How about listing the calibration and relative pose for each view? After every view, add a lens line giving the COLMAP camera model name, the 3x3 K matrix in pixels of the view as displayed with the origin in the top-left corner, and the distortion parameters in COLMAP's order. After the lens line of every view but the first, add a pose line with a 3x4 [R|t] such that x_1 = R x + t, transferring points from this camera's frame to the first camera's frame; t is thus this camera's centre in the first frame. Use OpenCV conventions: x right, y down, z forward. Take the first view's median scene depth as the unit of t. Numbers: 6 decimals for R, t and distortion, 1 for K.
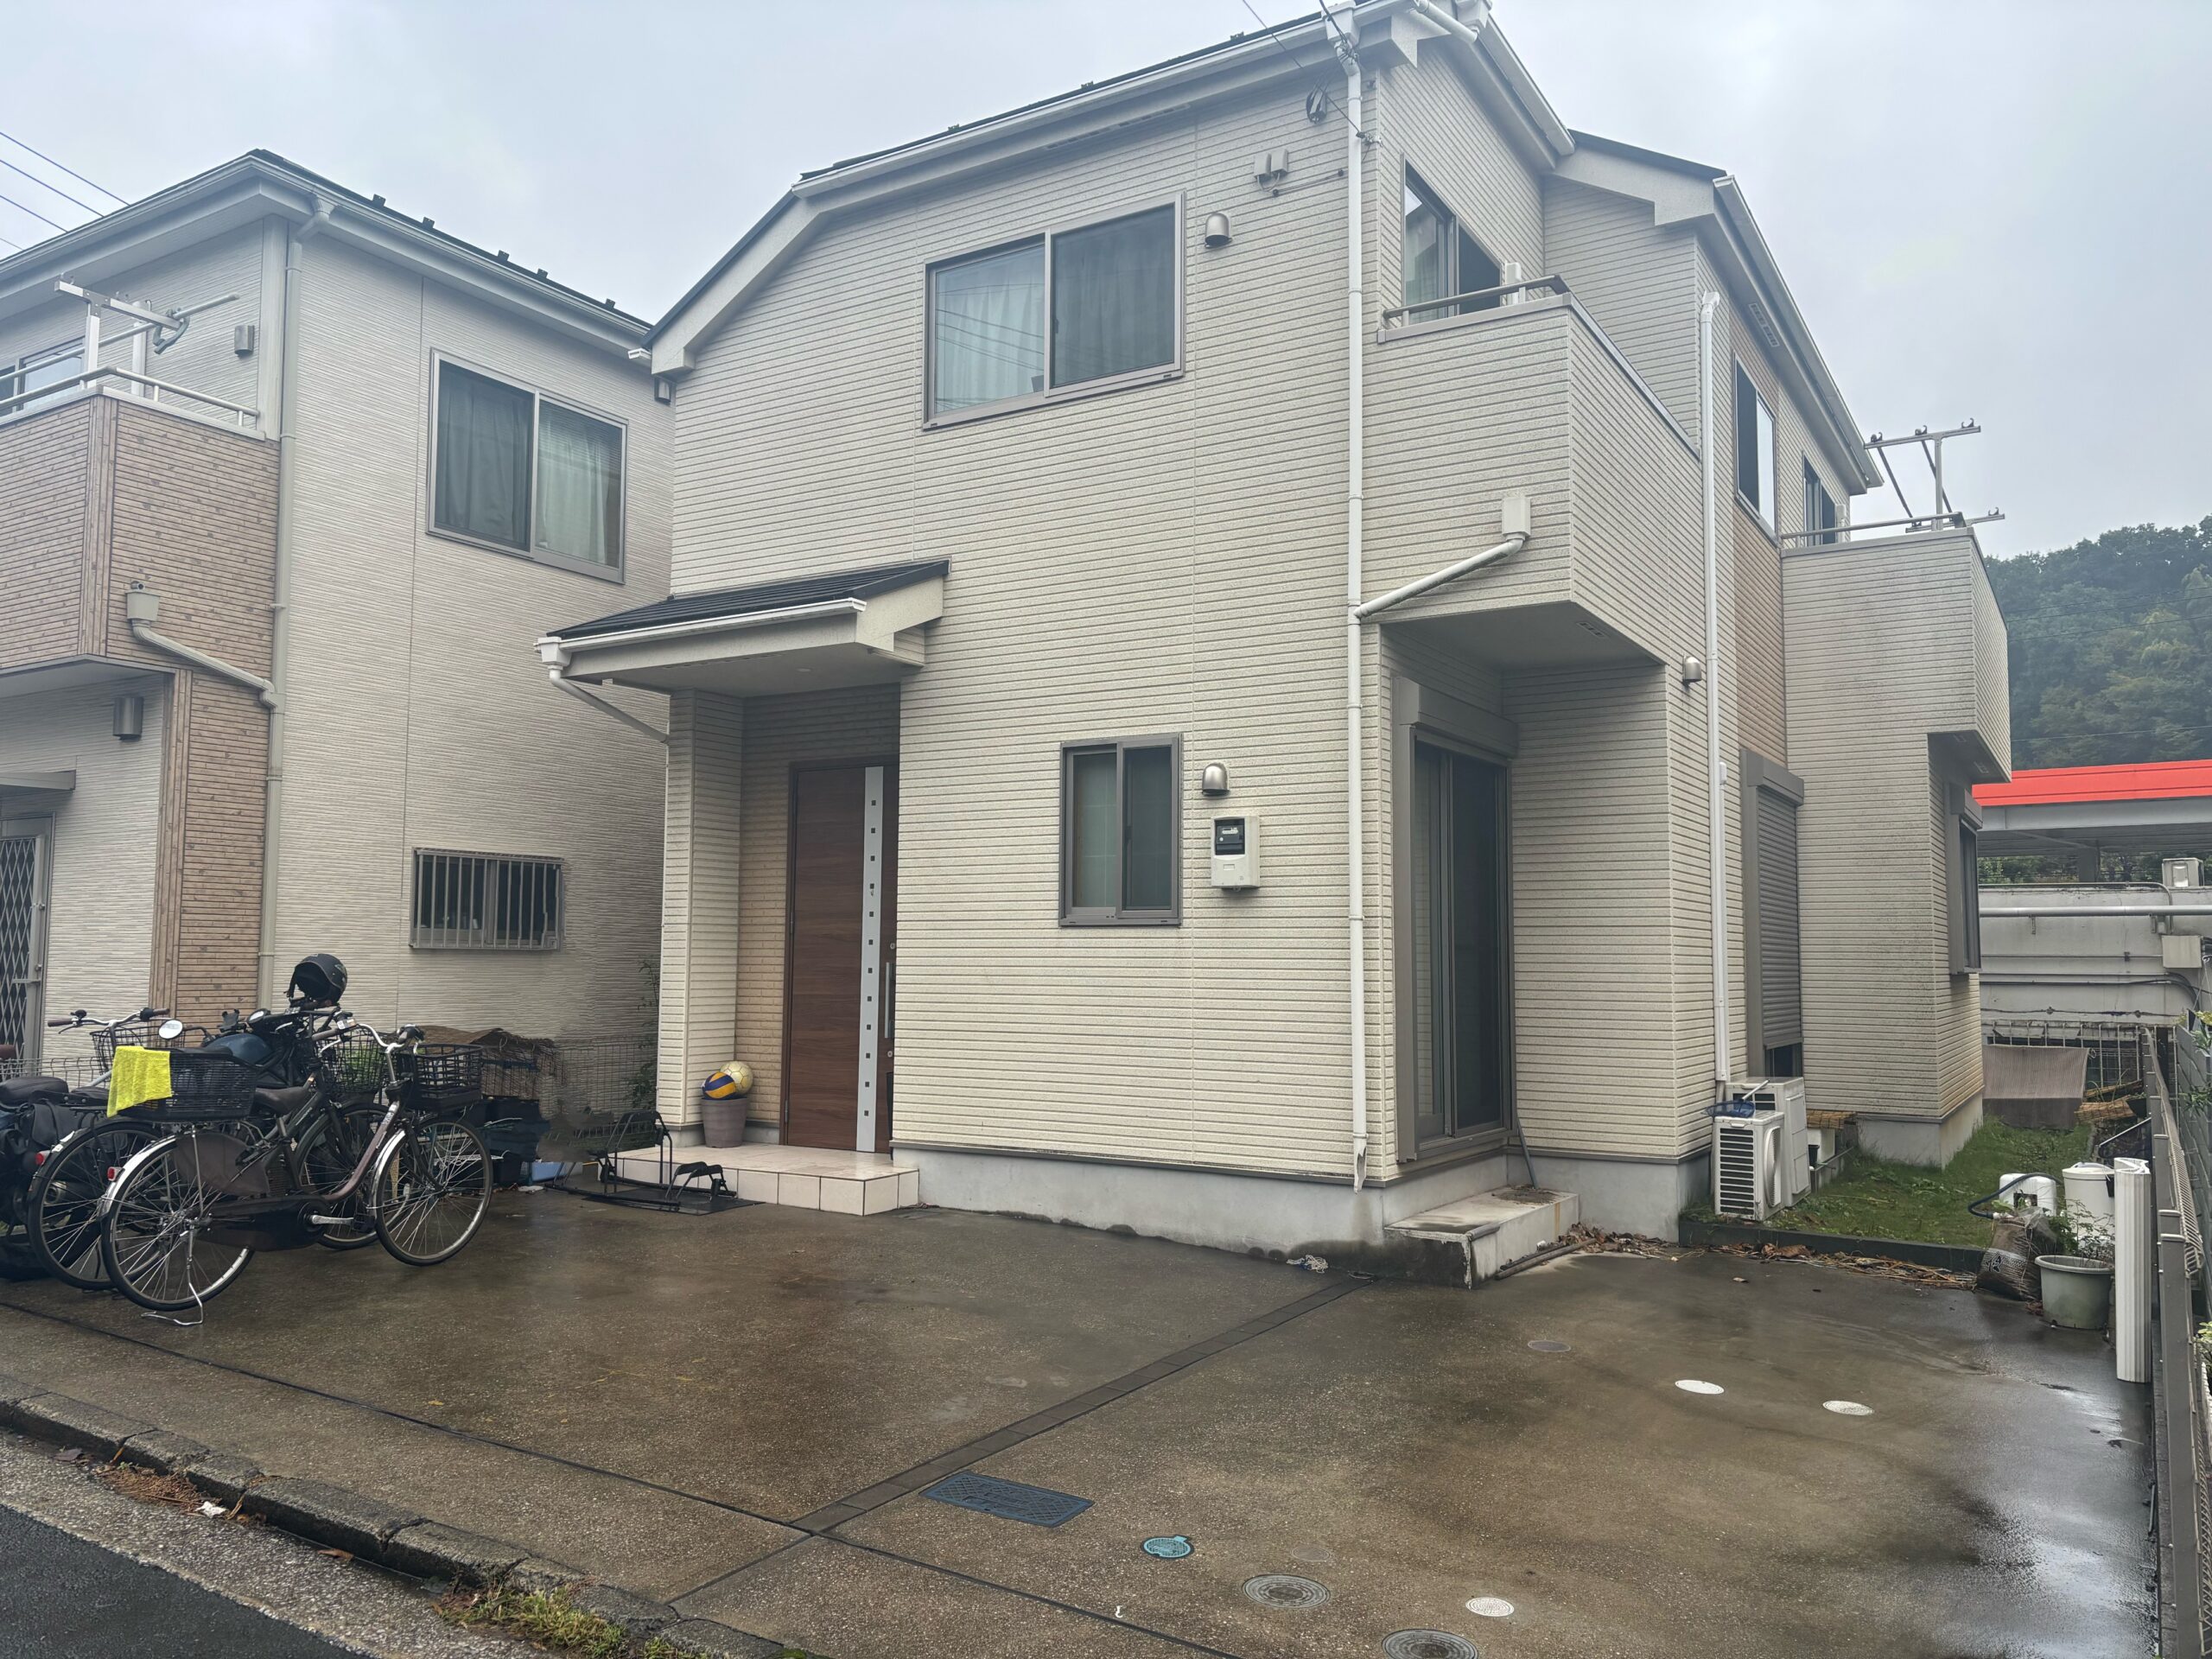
lens RADIAL K [[1671.0, 0, 1082.9], [0, 1671.0, 831.0], [0, 0, 1]] dist [0.070503, -0.086797]
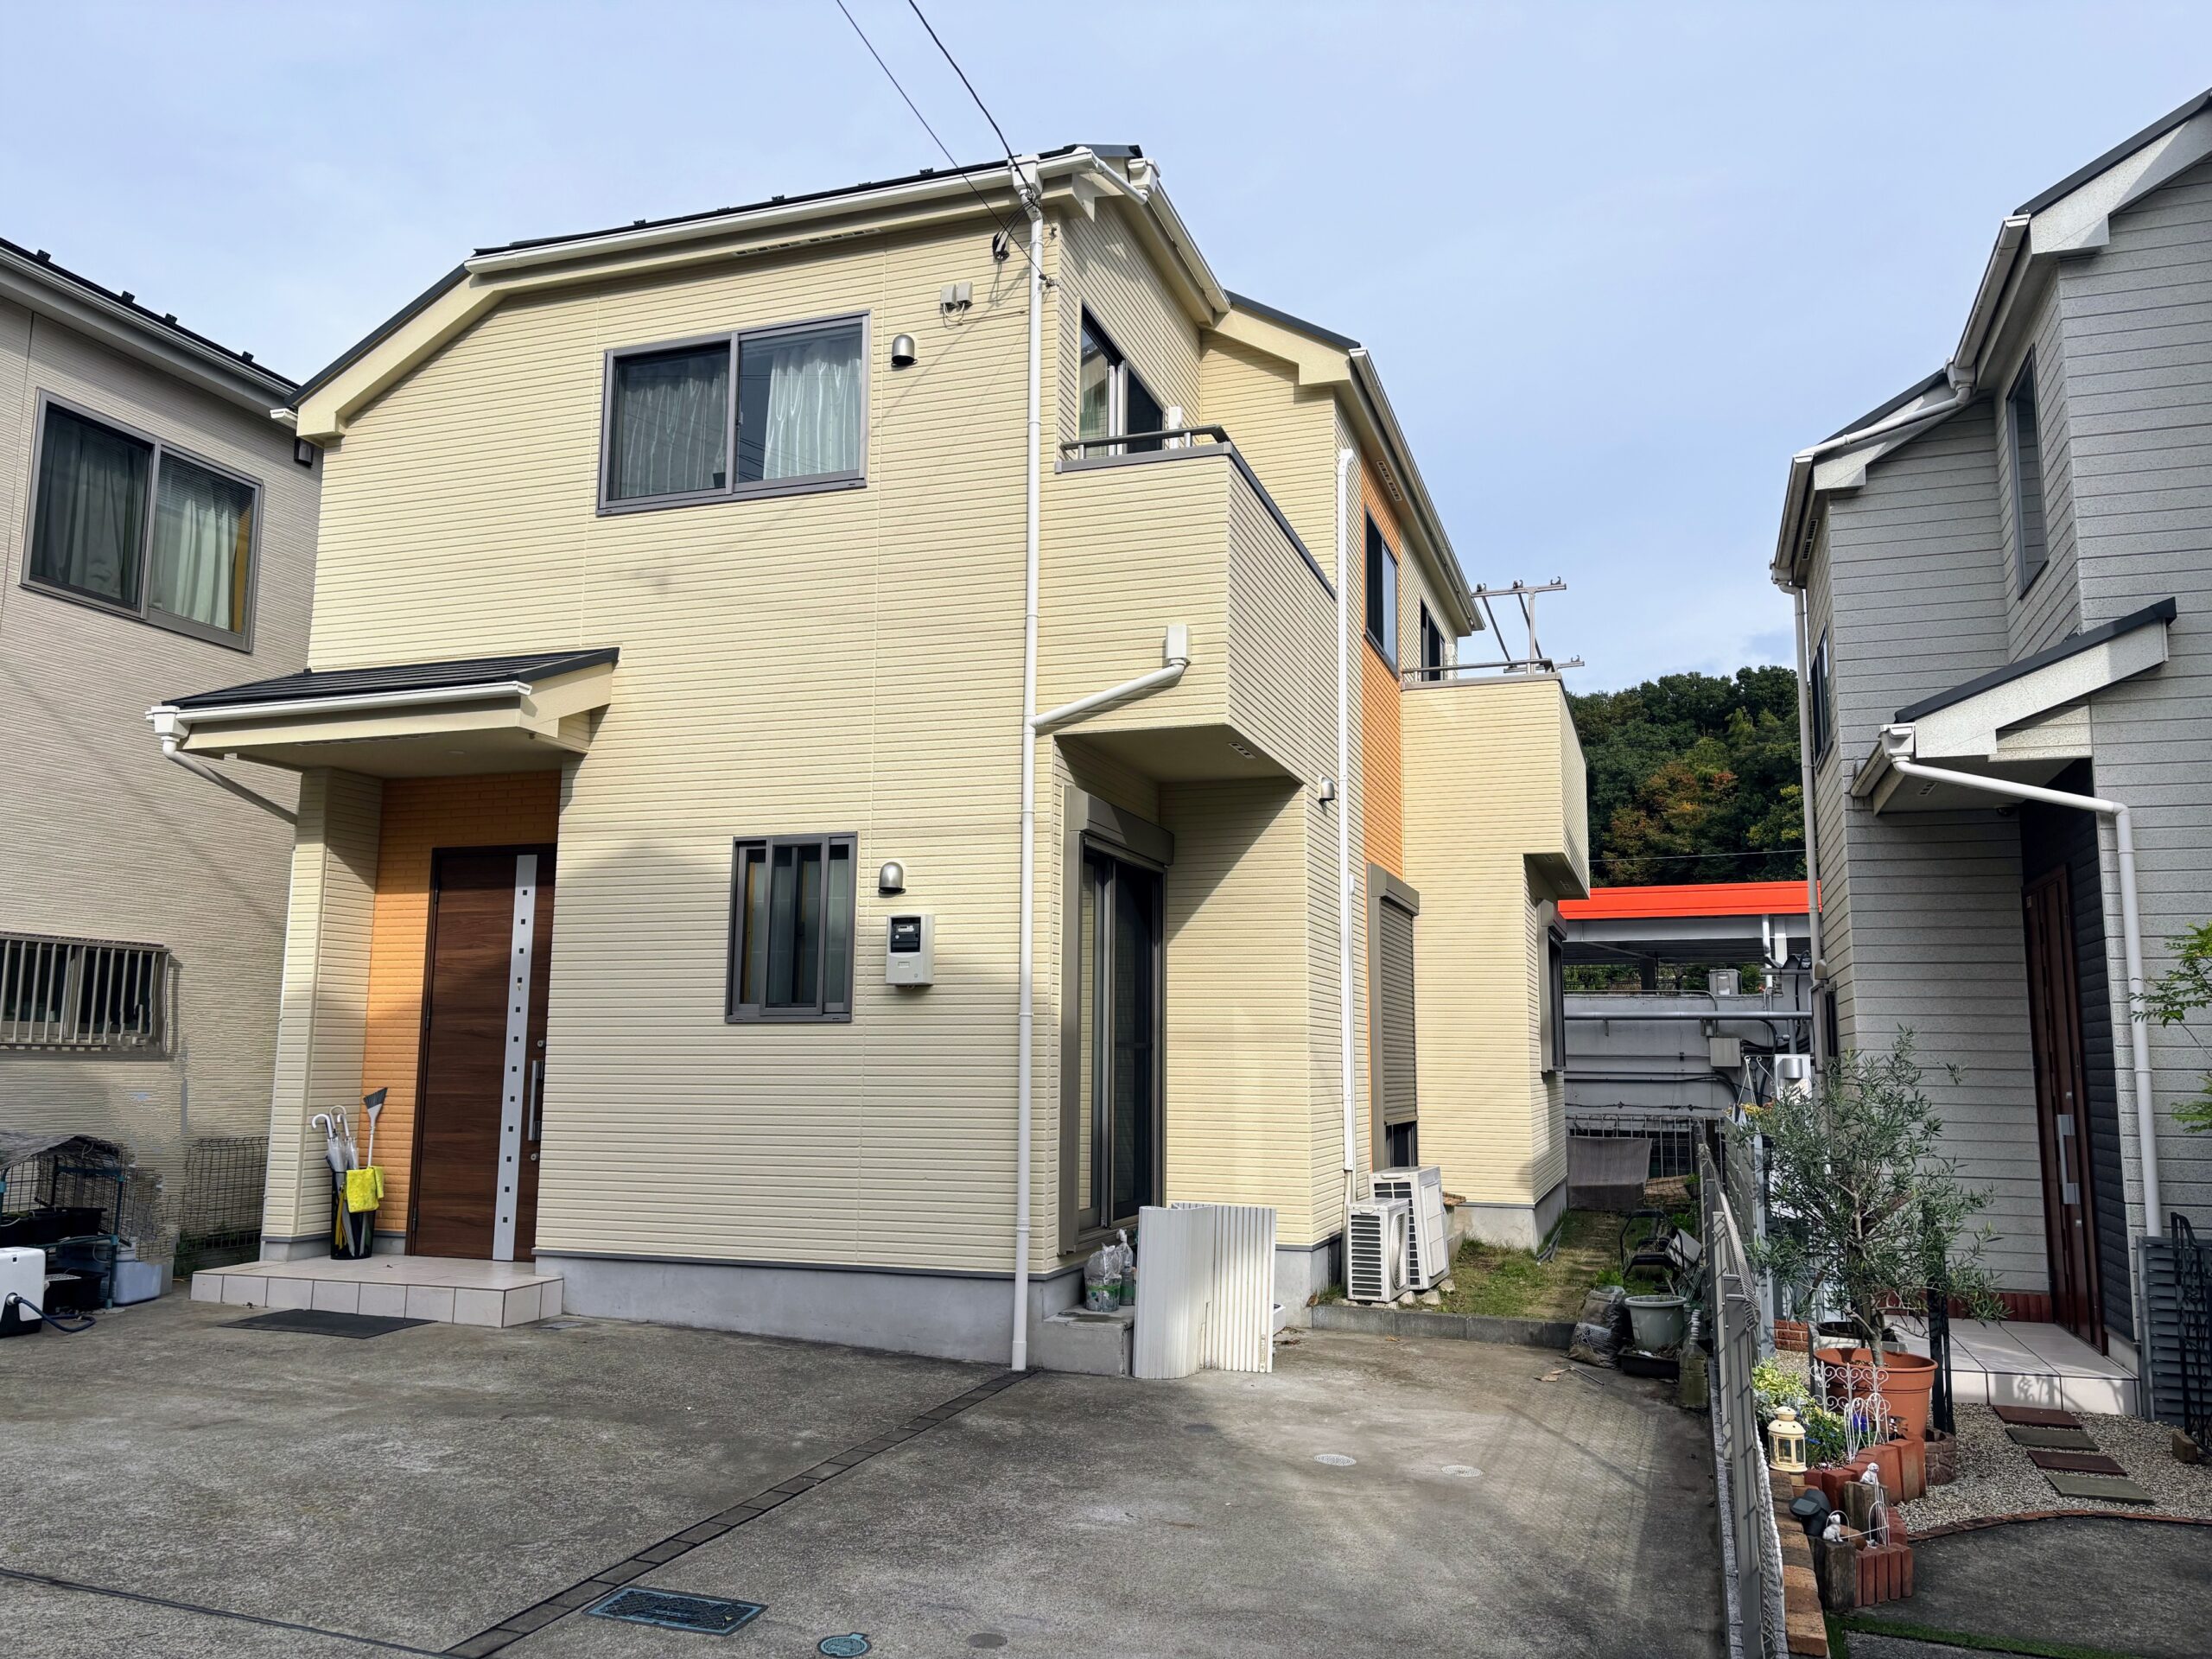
lens RADIAL K [[1677.3, 0, 1106.0], [0, 1677.3, 829.5], [0, 0, 1]] dist [0.039282, -0.009940]
pose [[0.974352, 0.033234, 0.222564, -0.018054], [-0.020179, 0.997953, -0.060678, -0.001075], [-0.224125, 0.054631, 0.973028, -0.019633]]
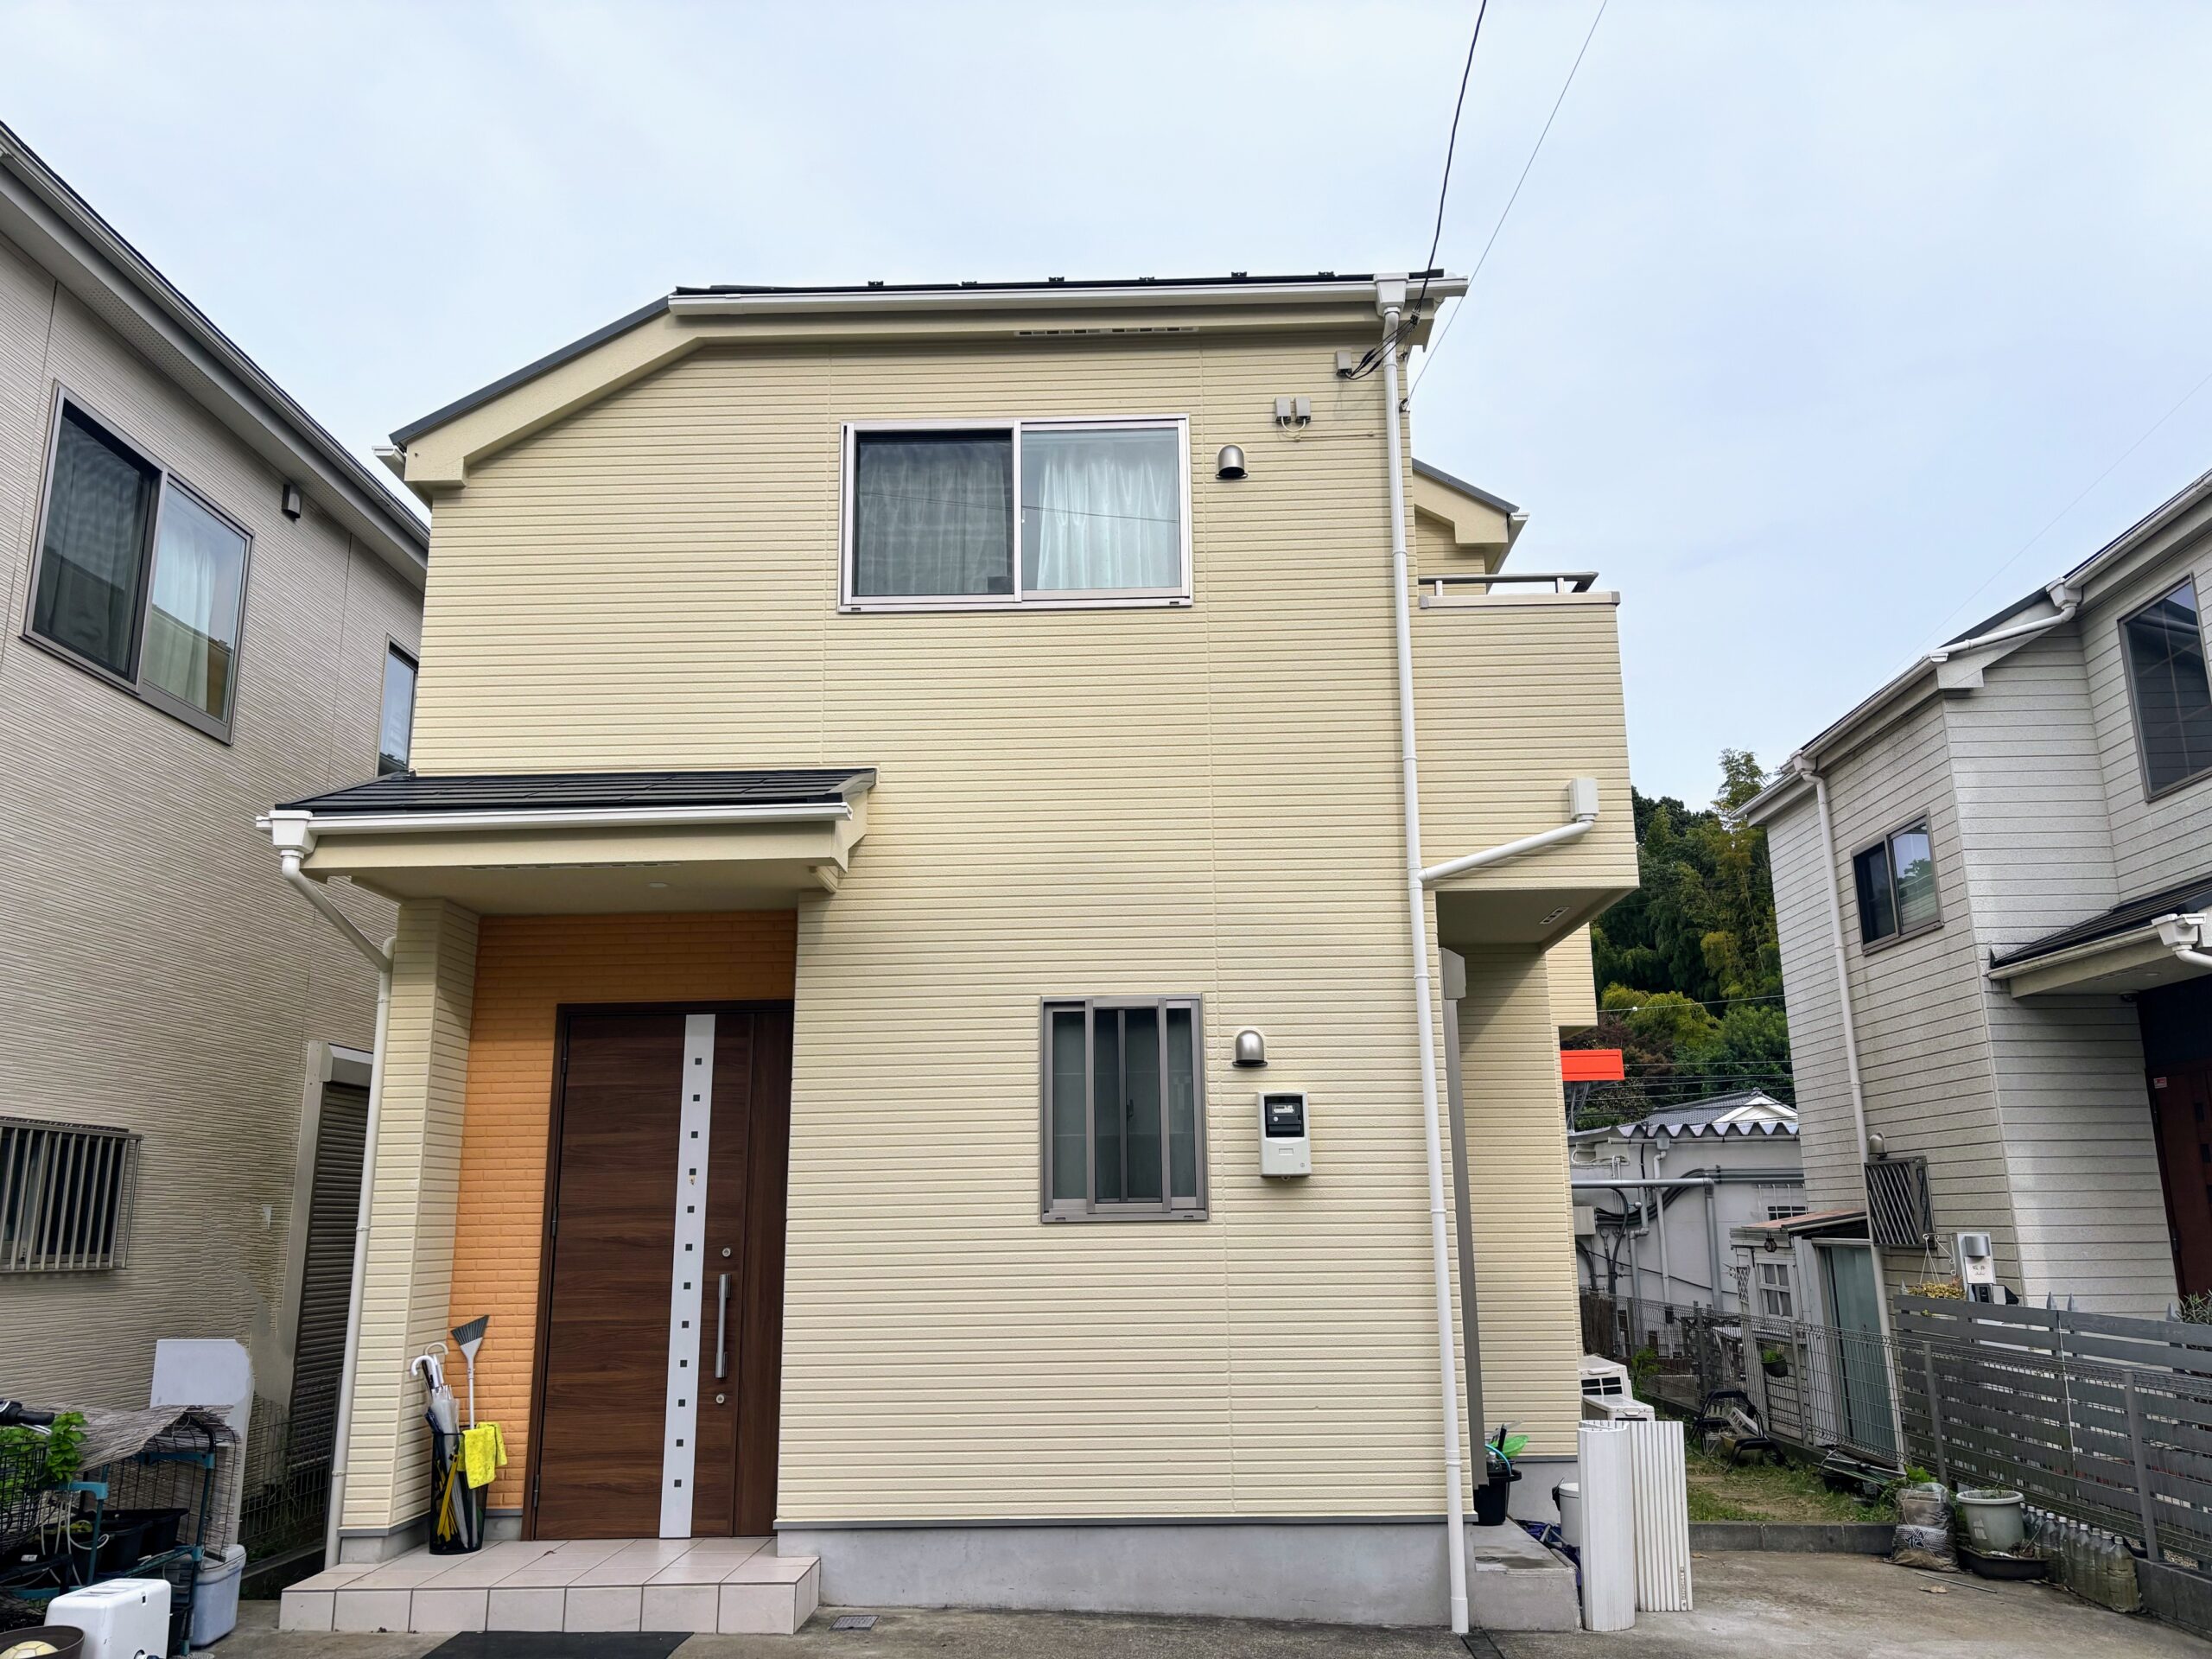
lens RADIAL K [[1677.3, 0, 1106.0], [0, 1677.3, 829.5], [0, 0, 1]] dist [0.039282, -0.009940]
pose [[0.858297, 0.100147, 0.503286, -0.380644], [-0.020392, 0.986653, -0.161554, -0.000661], [-0.512748, 0.128398, 0.848884, 0.233146]]
